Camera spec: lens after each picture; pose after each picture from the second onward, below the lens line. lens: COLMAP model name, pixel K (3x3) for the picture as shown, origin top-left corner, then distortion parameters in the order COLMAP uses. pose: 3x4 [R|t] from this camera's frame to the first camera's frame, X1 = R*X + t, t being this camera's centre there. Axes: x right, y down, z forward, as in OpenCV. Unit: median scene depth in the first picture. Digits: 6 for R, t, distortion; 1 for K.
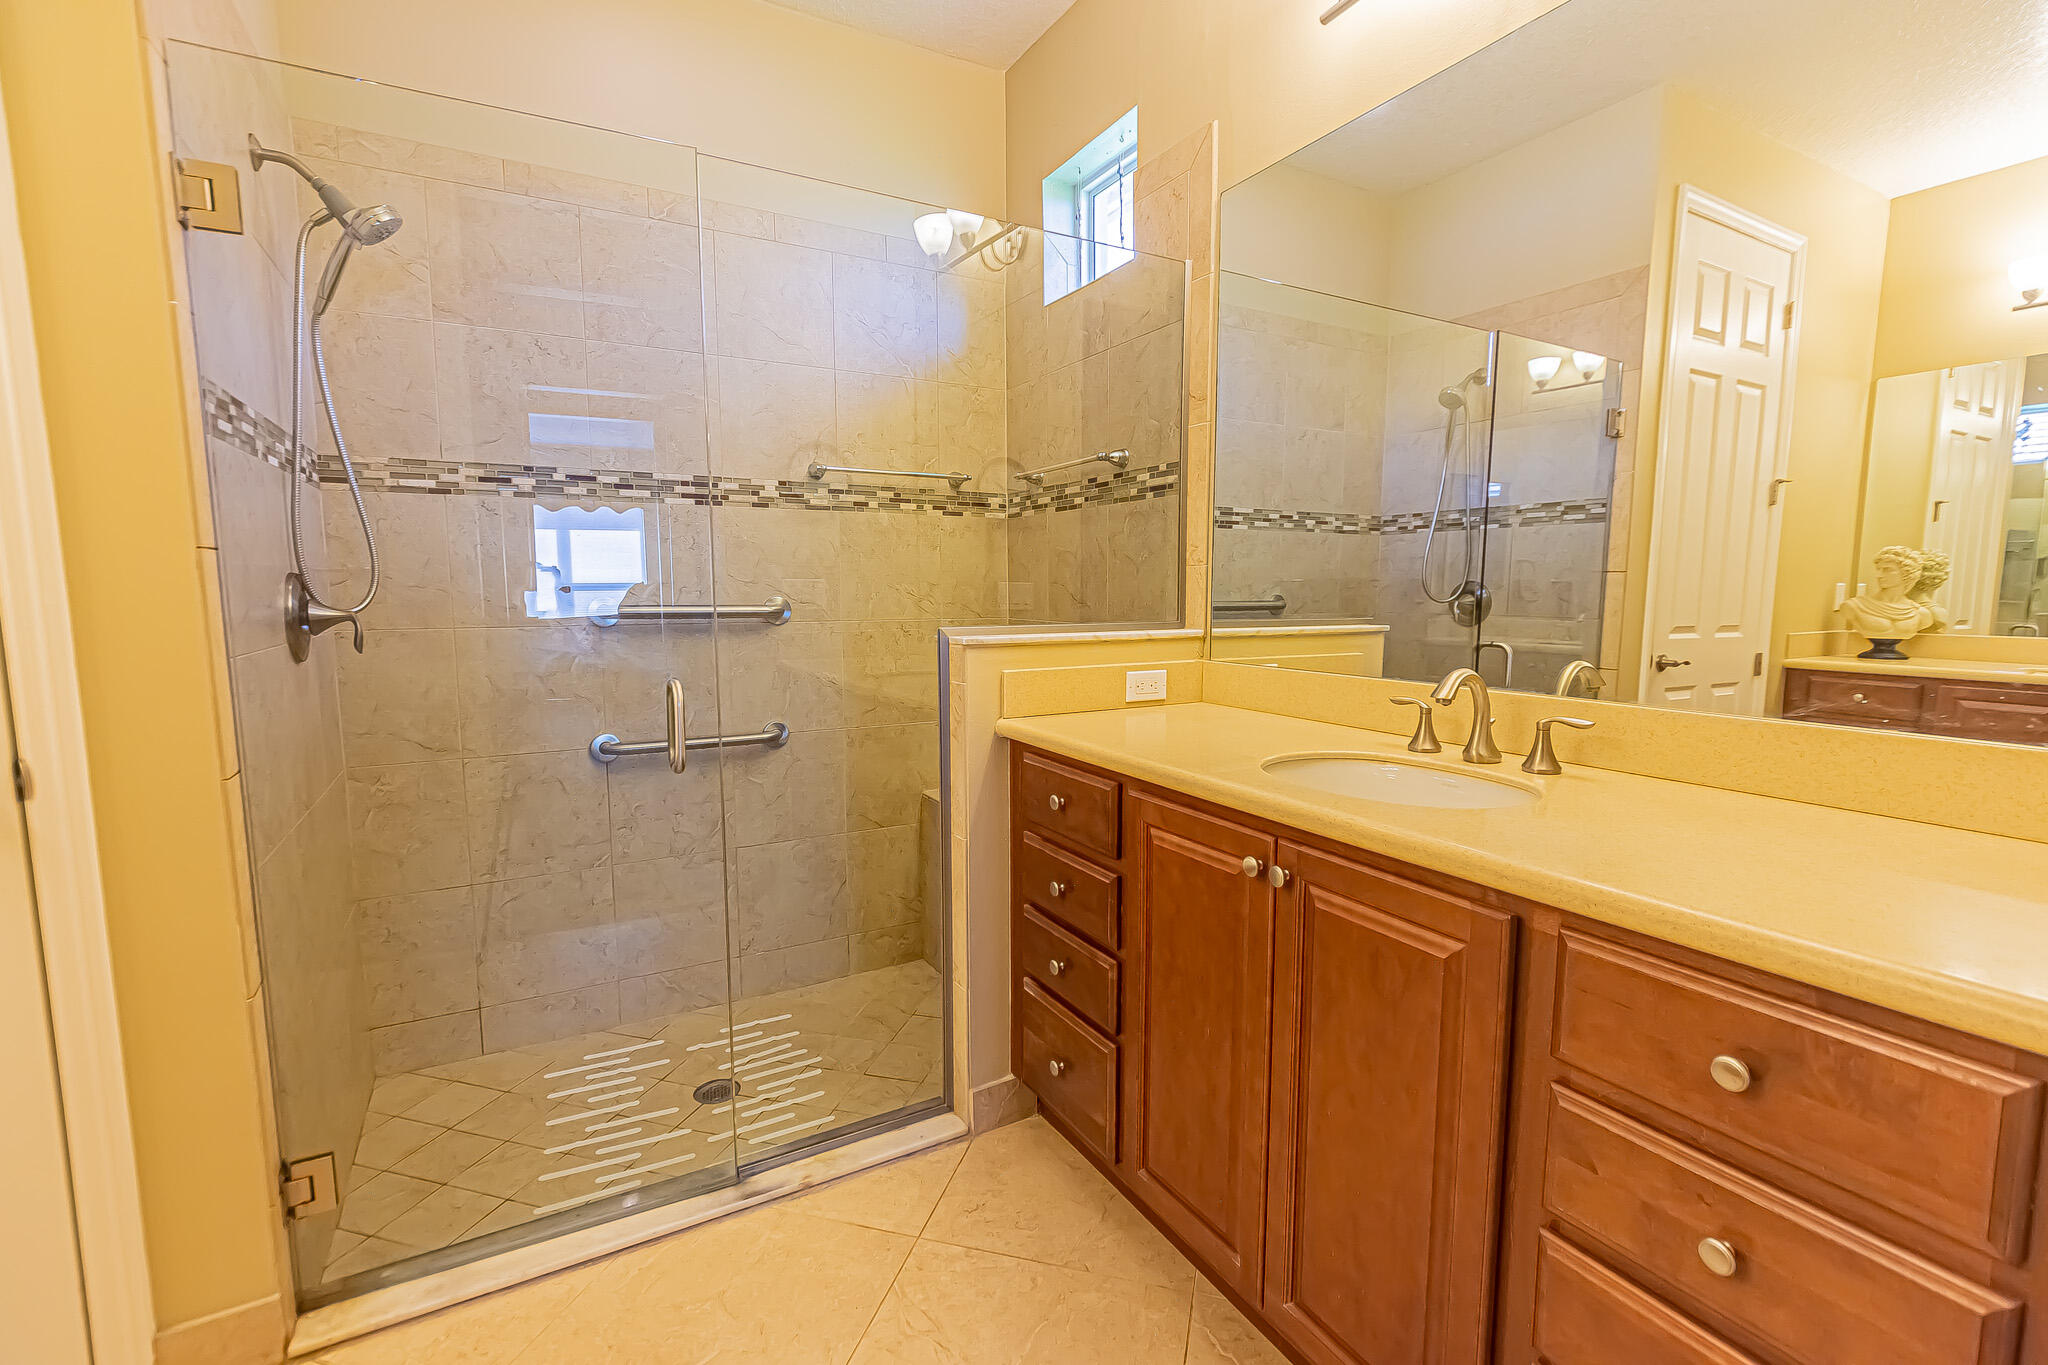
lens RADIAL K [[905.6, 0, 1035.2], [0, 905.6, 678.5], [0, 0, 1]] dist [-0.000320, -0.001624]
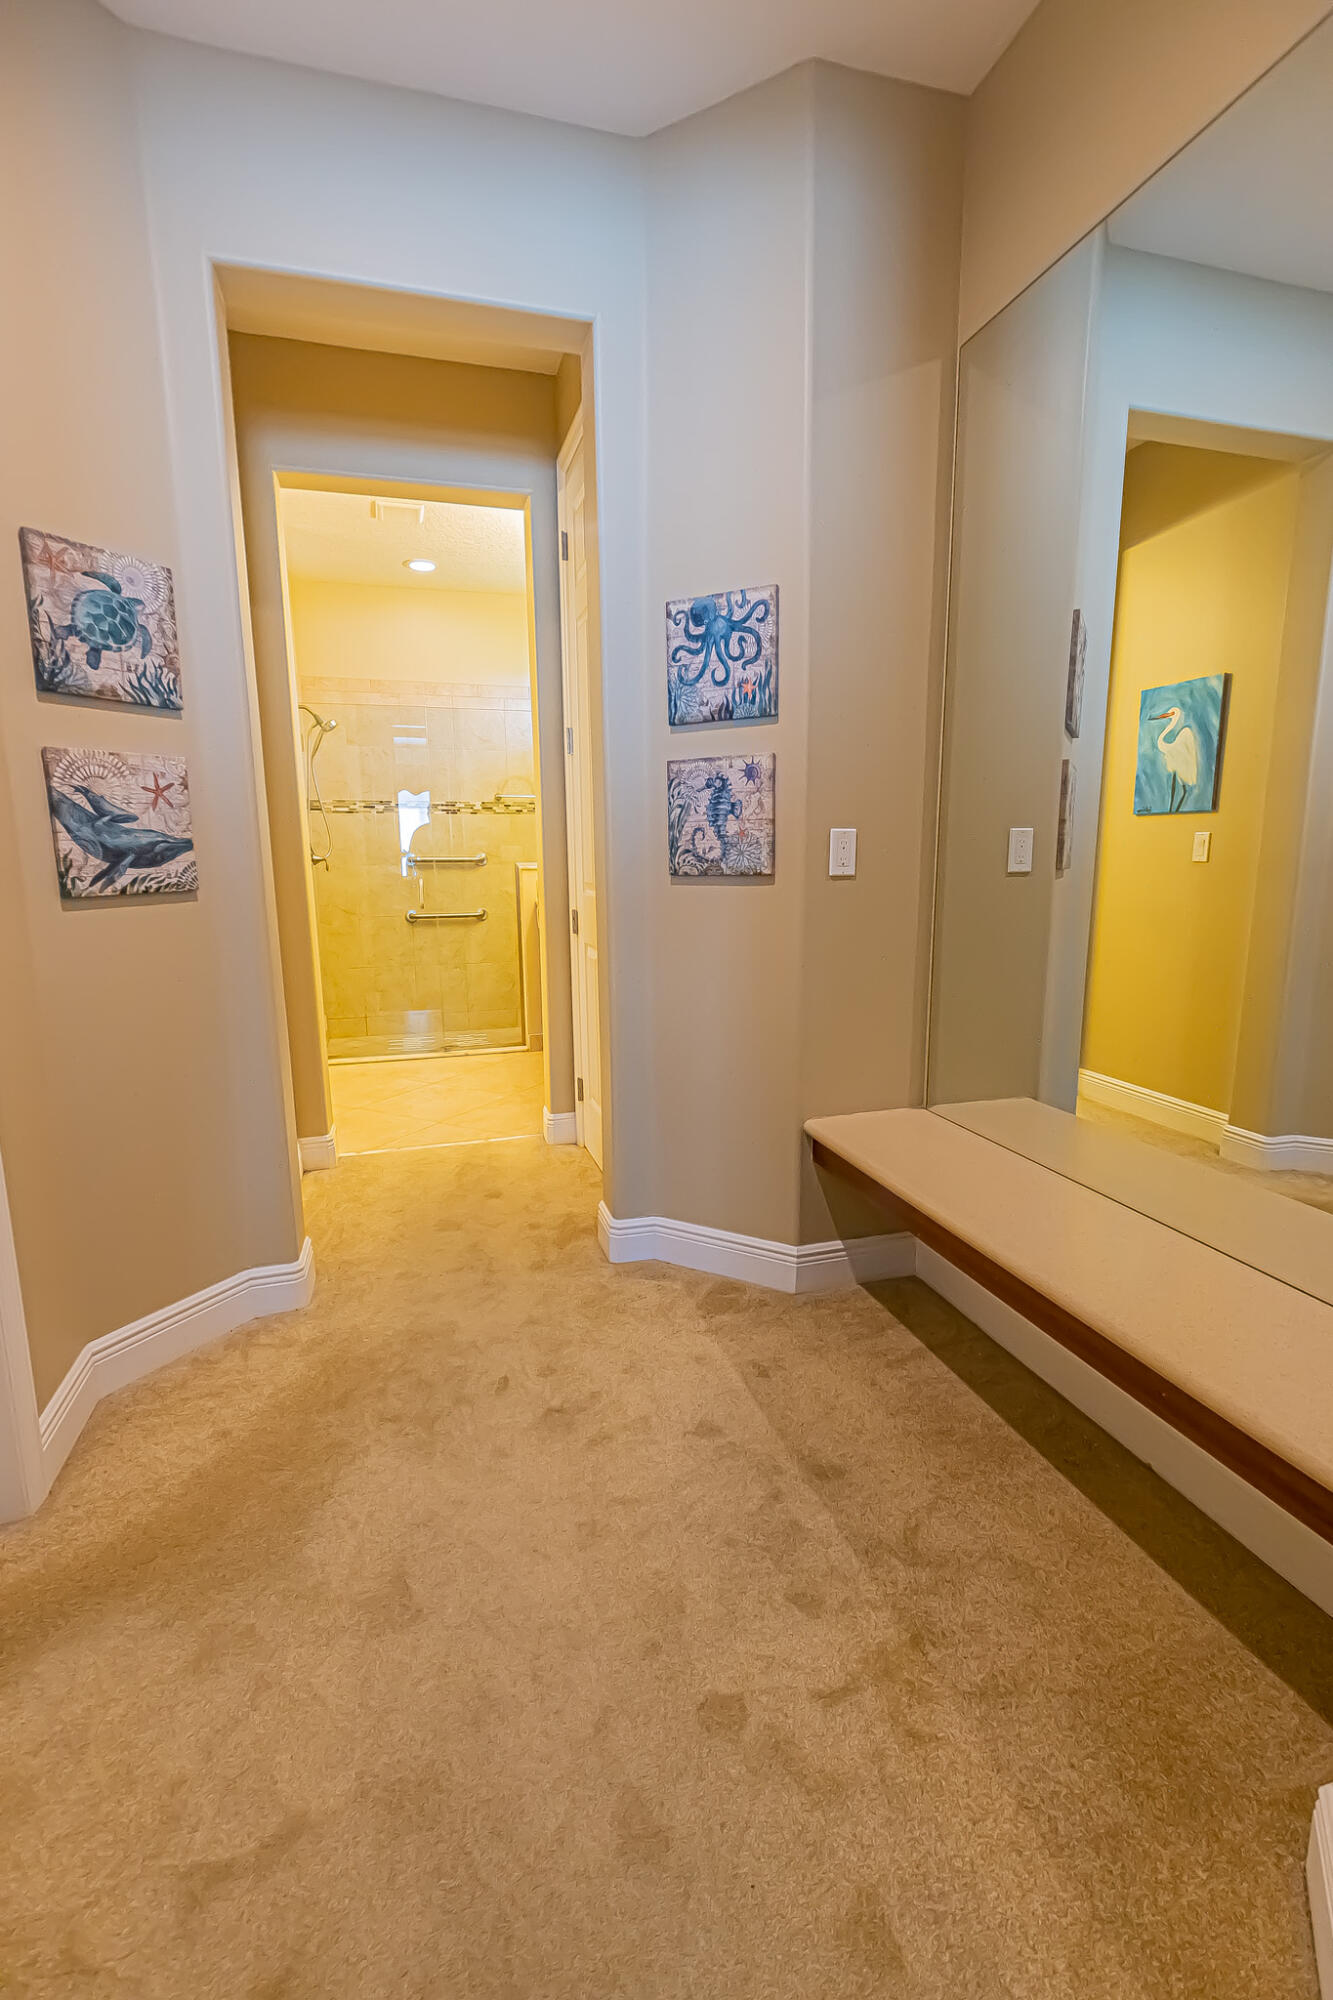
lens RADIAL K [[884.4, 0, 668.7], [0, 884.4, 1013.3], [0, 0, 1]] dist [-0.000320, -0.001624]
pose [[0.974060, 0.032396, -0.223961, 0.699672], [-0.015284, 0.996858, 0.077720, 0.133738], [0.225775, -0.072281, 0.971494, -1.109841]]
